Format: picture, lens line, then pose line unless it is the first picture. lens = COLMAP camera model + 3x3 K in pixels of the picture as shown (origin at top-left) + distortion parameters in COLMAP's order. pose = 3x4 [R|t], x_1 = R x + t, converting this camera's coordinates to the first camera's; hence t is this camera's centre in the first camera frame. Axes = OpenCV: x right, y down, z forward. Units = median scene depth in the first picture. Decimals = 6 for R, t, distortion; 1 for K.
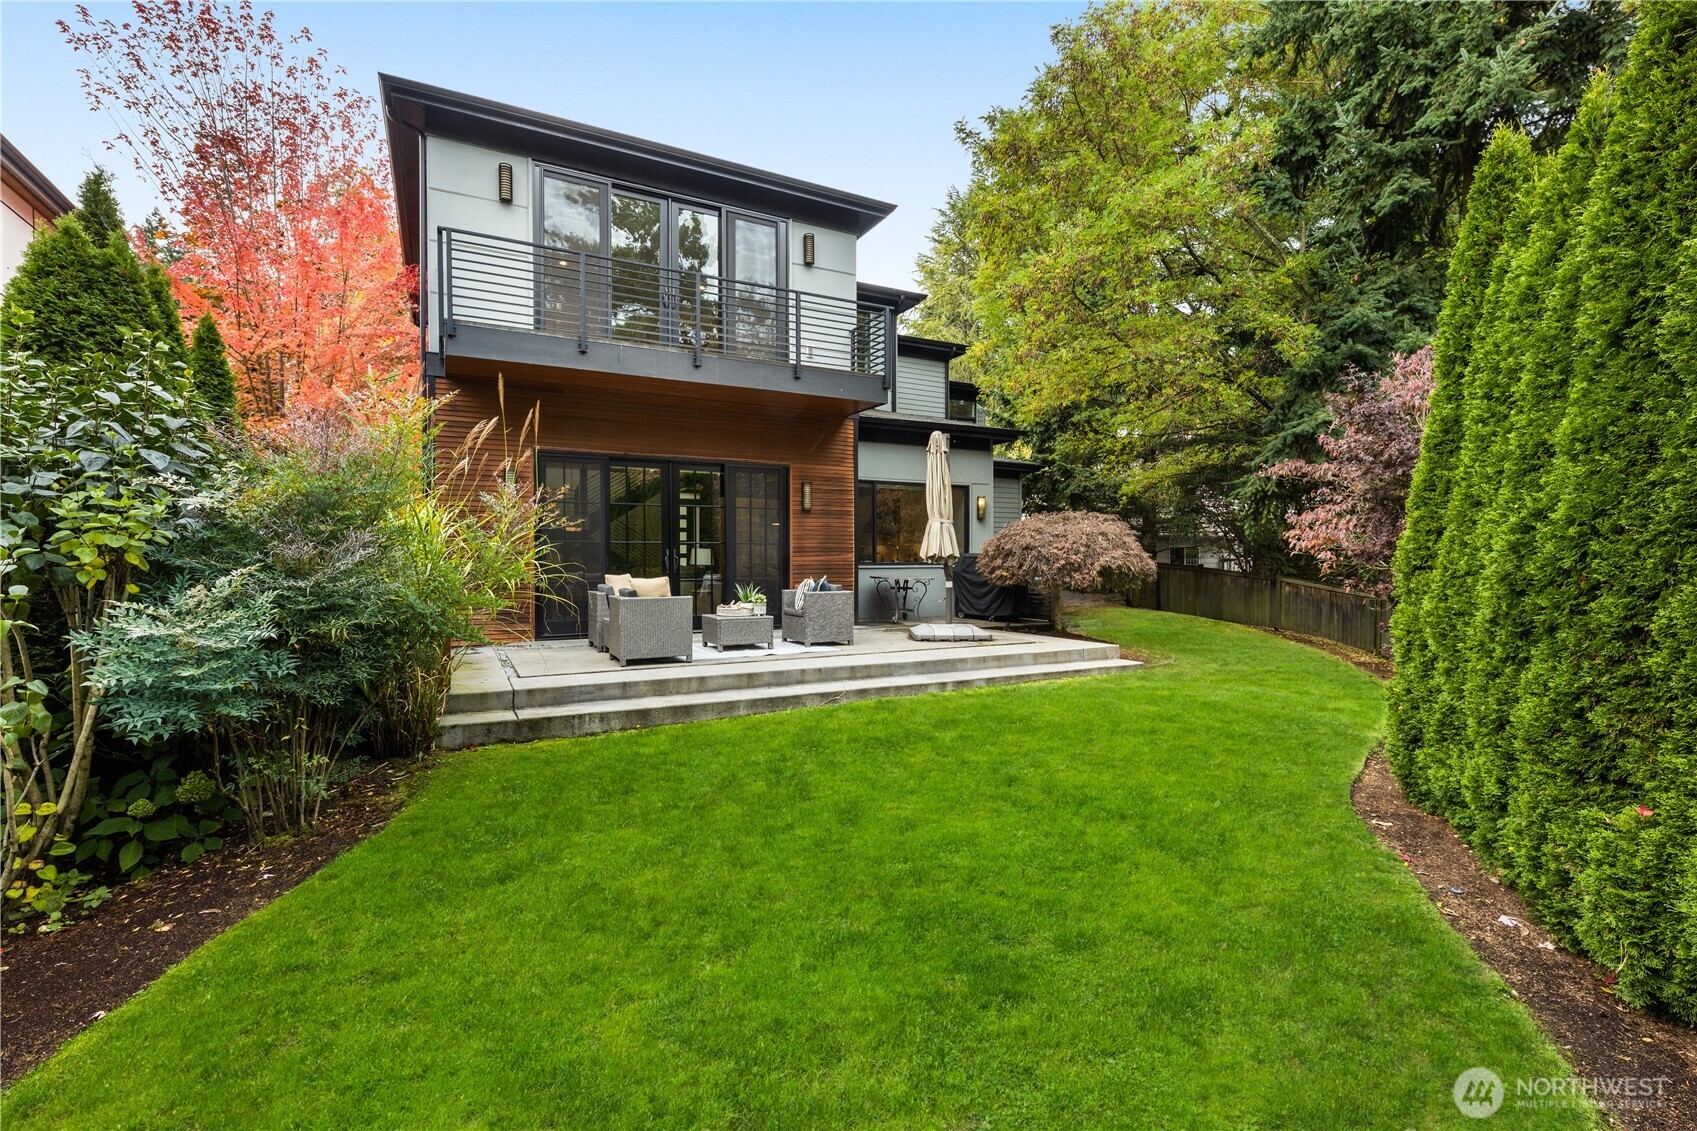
lens RADIAL K [[800.0, 0, 849.8], [0, 800.0, 562.8], [0, 0, 1]] dist [0.000038, 0.000000]
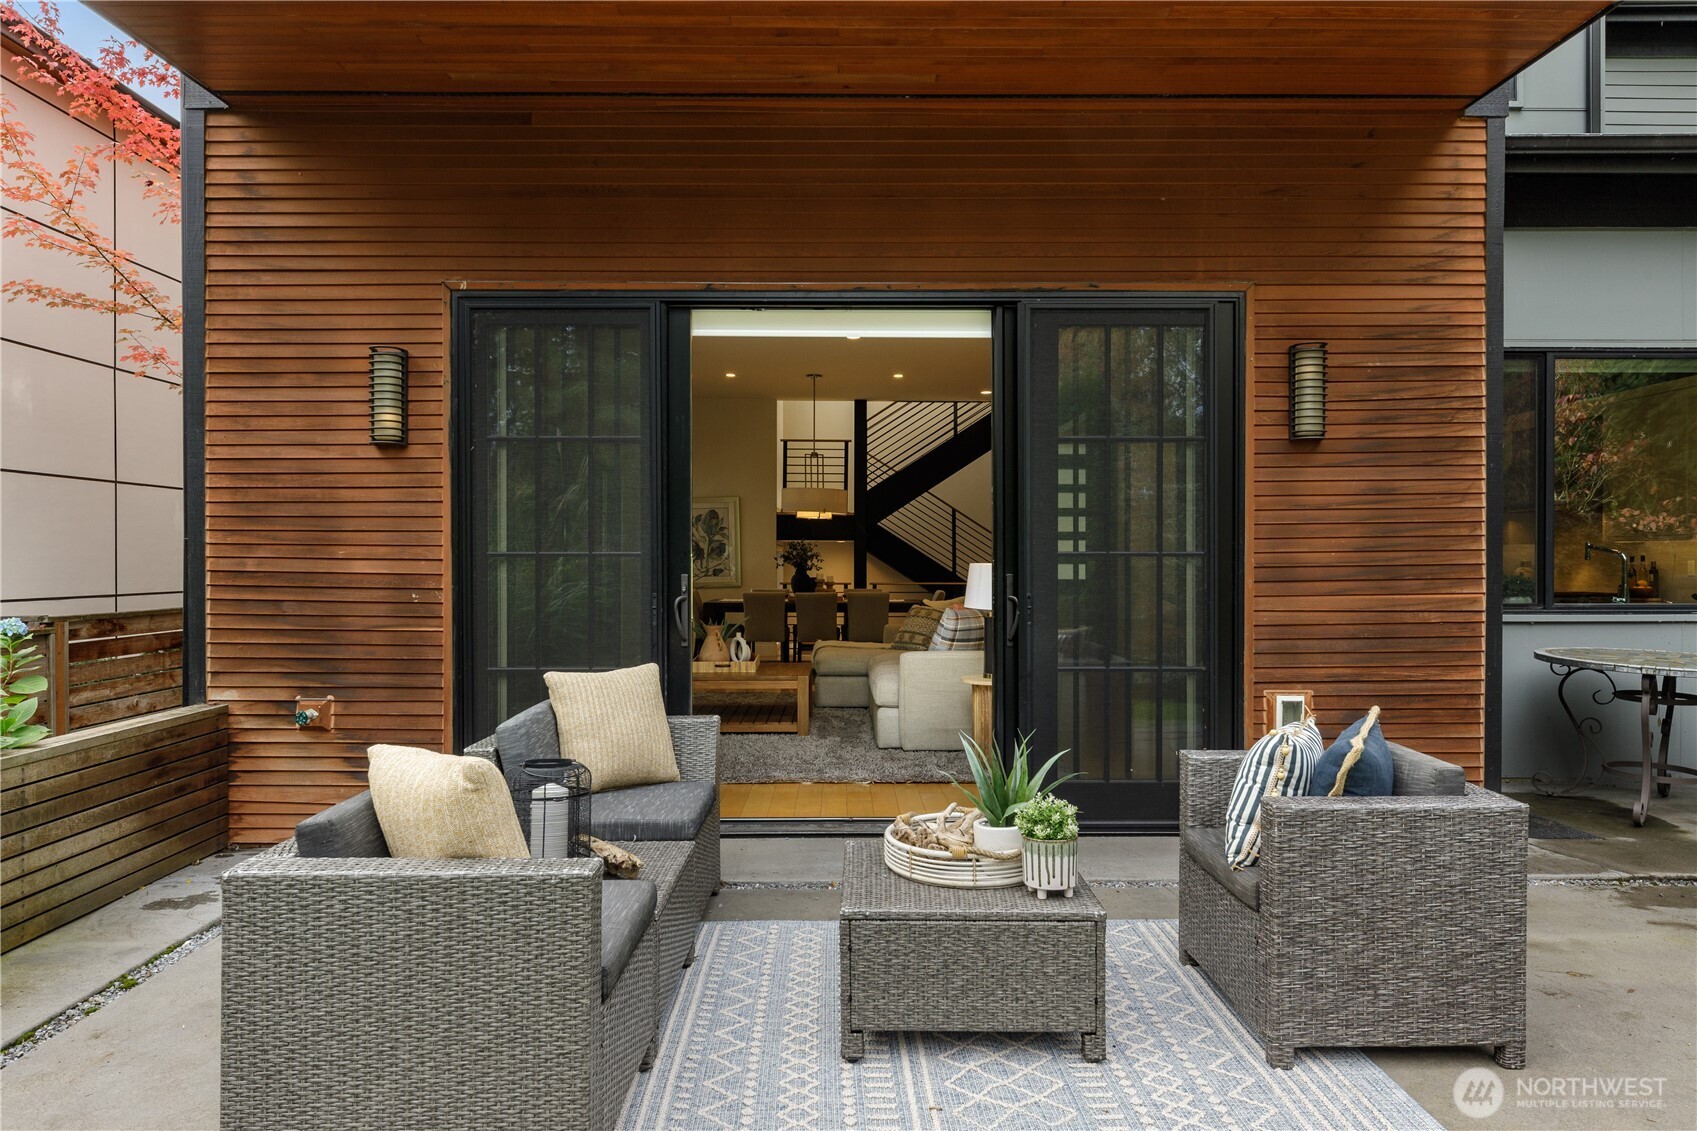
lens RADIAL K [[1115.4, 0, 844.0], [0, 1115.4, 561.4], [0, 0, 1]] dist [0.007857, 0.001066]
pose [[0.889756, 0.001313, -0.456435, -0.017376], [-0.002749, 0.999993, -0.002483, -0.019135], [0.456428, 0.003464, 0.889753, 0.551281]]
